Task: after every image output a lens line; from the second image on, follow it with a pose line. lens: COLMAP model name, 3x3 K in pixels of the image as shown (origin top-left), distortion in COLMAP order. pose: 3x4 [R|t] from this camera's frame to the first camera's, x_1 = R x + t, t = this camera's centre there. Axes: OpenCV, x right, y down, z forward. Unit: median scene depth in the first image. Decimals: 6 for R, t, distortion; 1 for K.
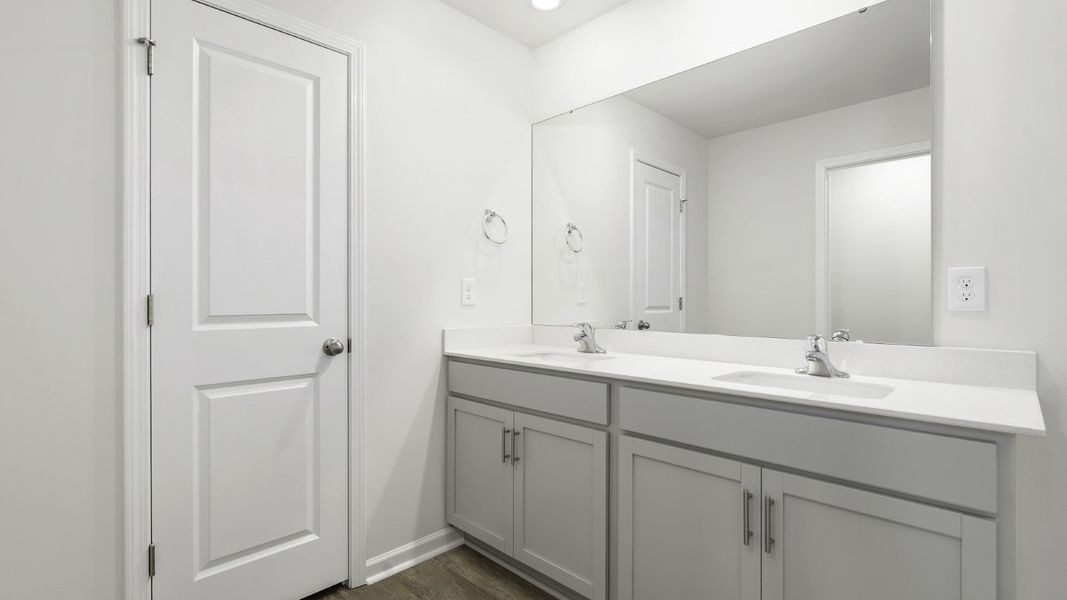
lens RADIAL K [[478.1, 0, 533.8], [0, 478.1, 299.1], [0, 0, 1]] dist [-0.000384, -0.000852]
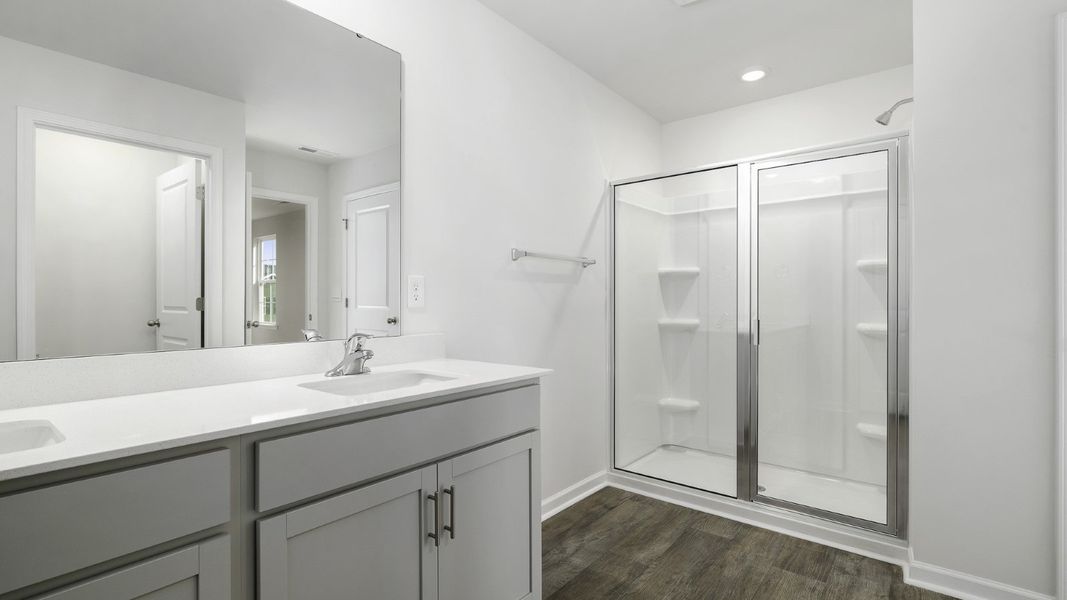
lens RADIAL K [[478.1, 0, 533.8], [0, 478.1, 301.1], [0, 0, 1]] dist [-0.000384, -0.000852]
pose [[-0.097214, 0.000085, 0.995263, -0.437048], [-0.000451, 1.000000, -0.000129, 0.005693], [-0.995263, -0.000462, -0.097214, 0.704617]]
